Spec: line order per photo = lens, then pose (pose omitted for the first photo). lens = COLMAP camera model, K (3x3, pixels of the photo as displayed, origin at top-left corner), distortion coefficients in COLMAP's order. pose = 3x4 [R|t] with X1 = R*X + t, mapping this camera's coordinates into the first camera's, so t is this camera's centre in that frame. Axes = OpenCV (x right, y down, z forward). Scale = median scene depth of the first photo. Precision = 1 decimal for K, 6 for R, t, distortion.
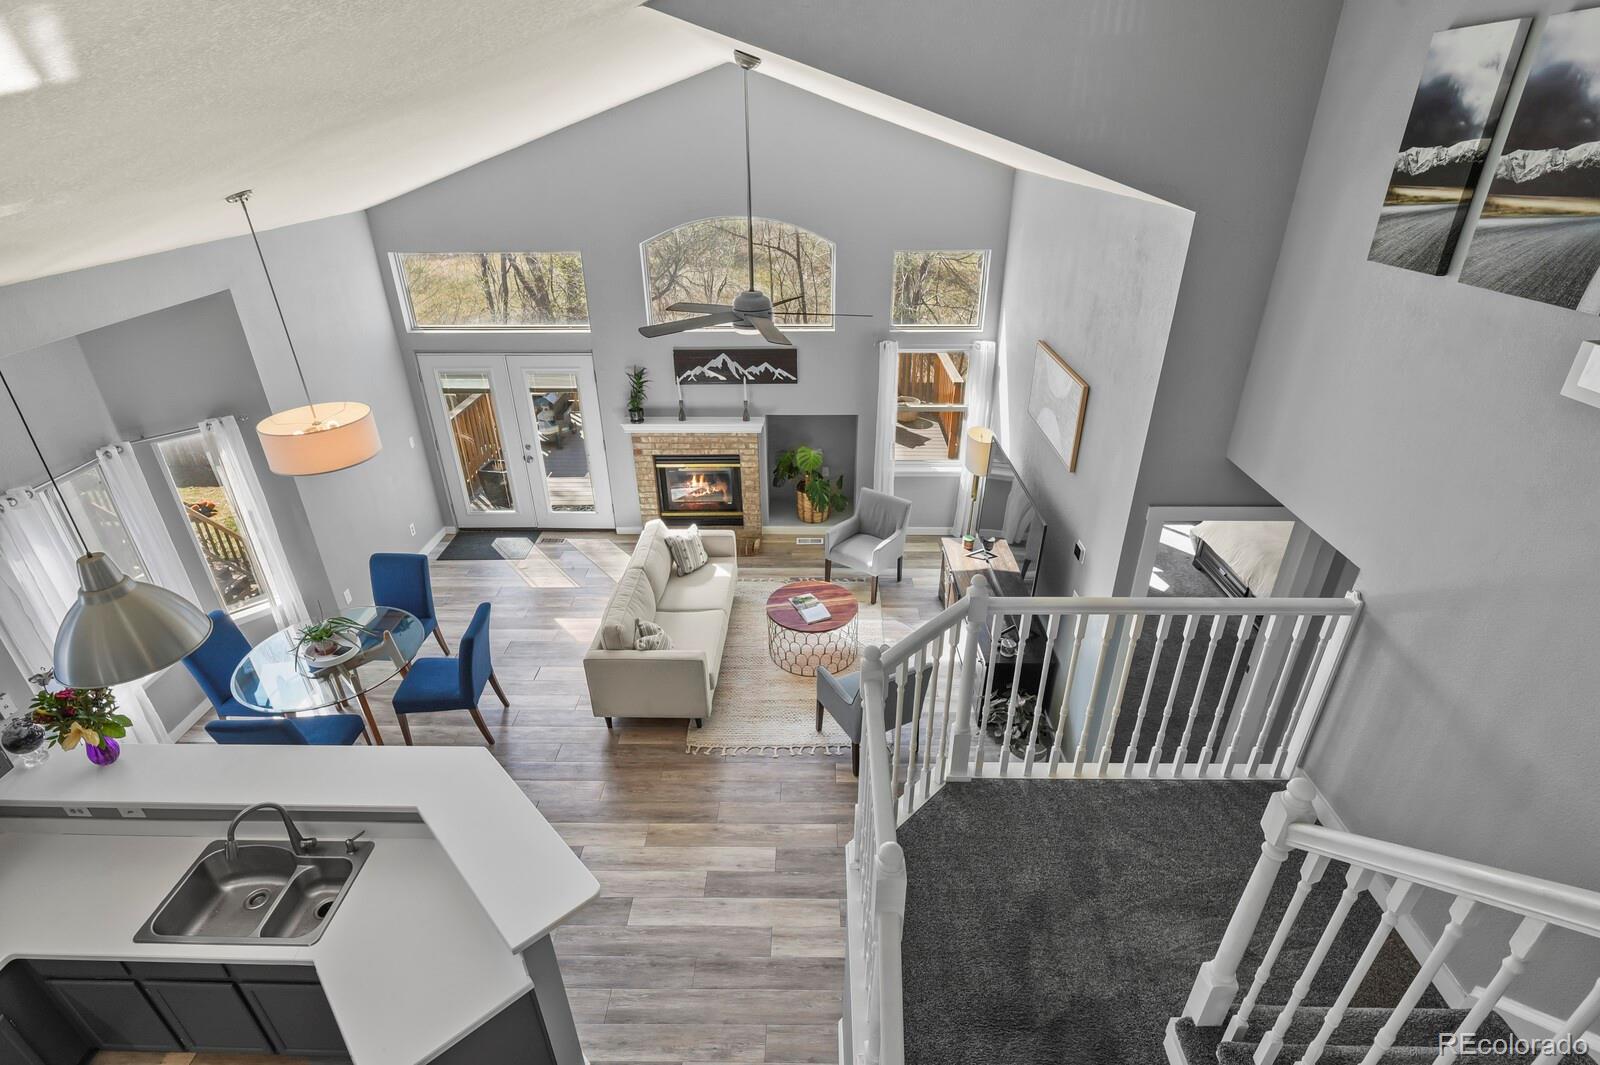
lens RADIAL K [[777.5, 0, 805.3], [0, 777.5, 539.4], [0, 0, 1]] dist [0.002000, -0.016118]
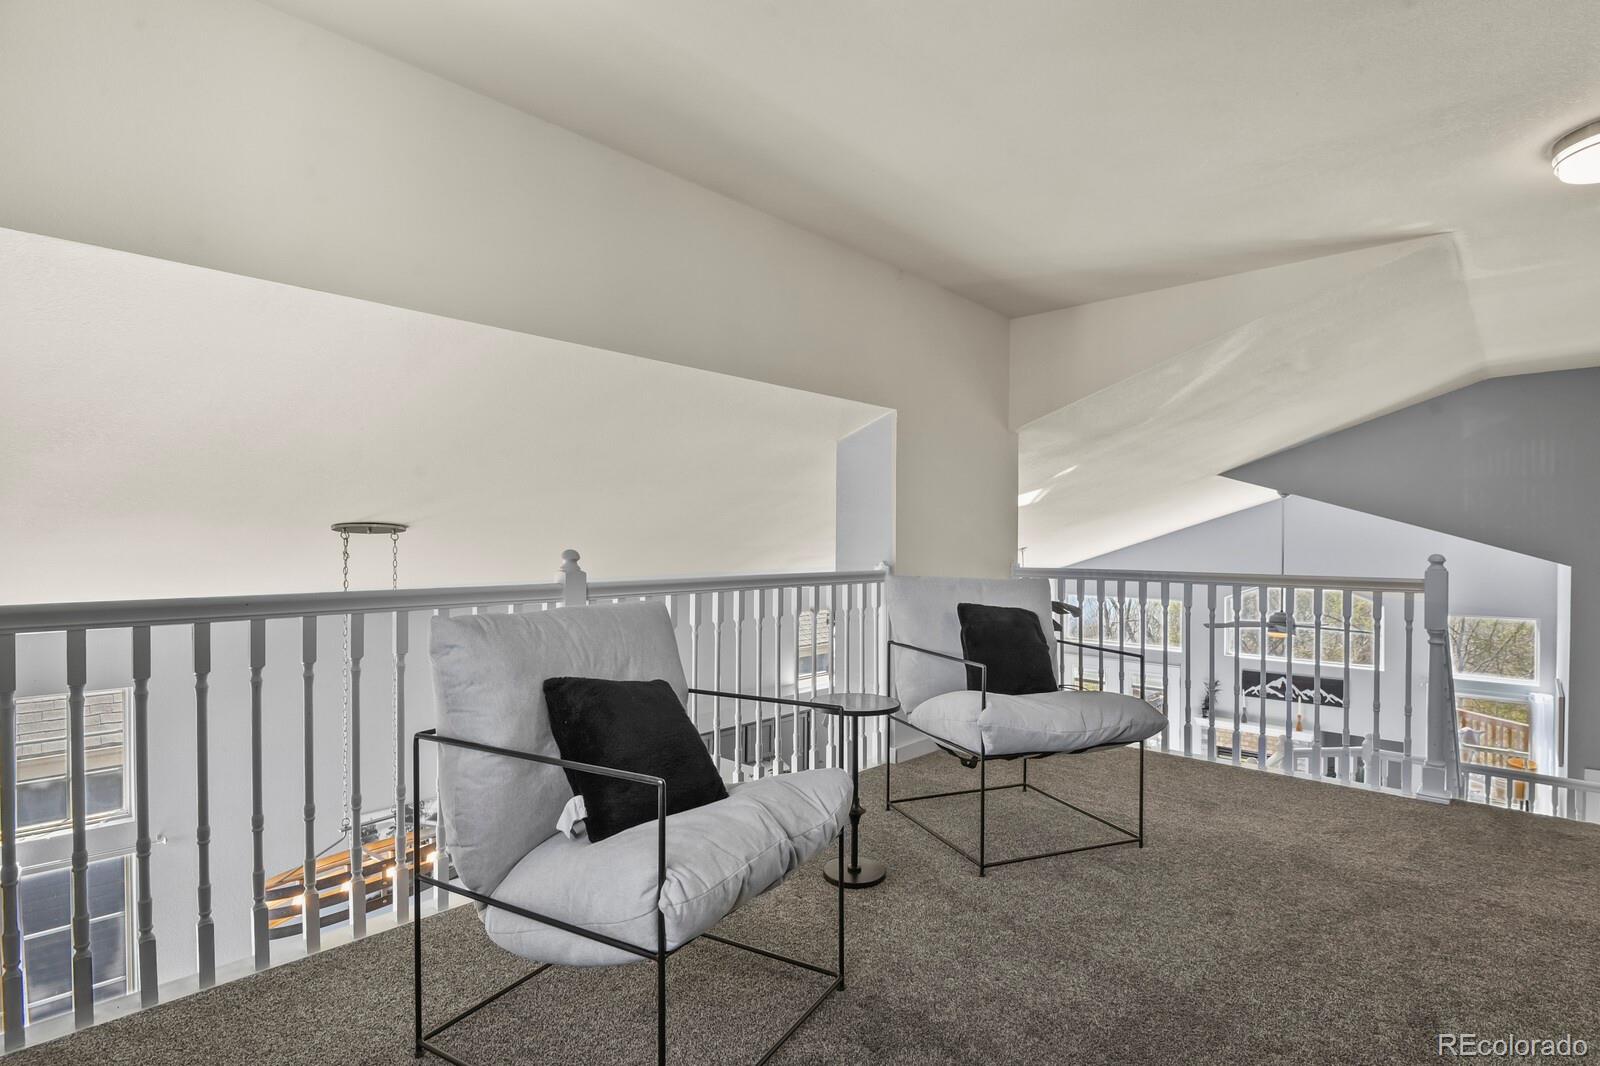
lens RADIAL K [[777.5, 0, 805.3], [0, 777.5, 539.9], [0, 0, 1]] dist [0.002000, -0.016118]
pose [[0.733344, 0.009171, -0.679796, 0.199715], [-0.329357, 0.879532, -0.343435, 0.286739], [0.594752, 0.475752, 0.648020, -0.482301]]
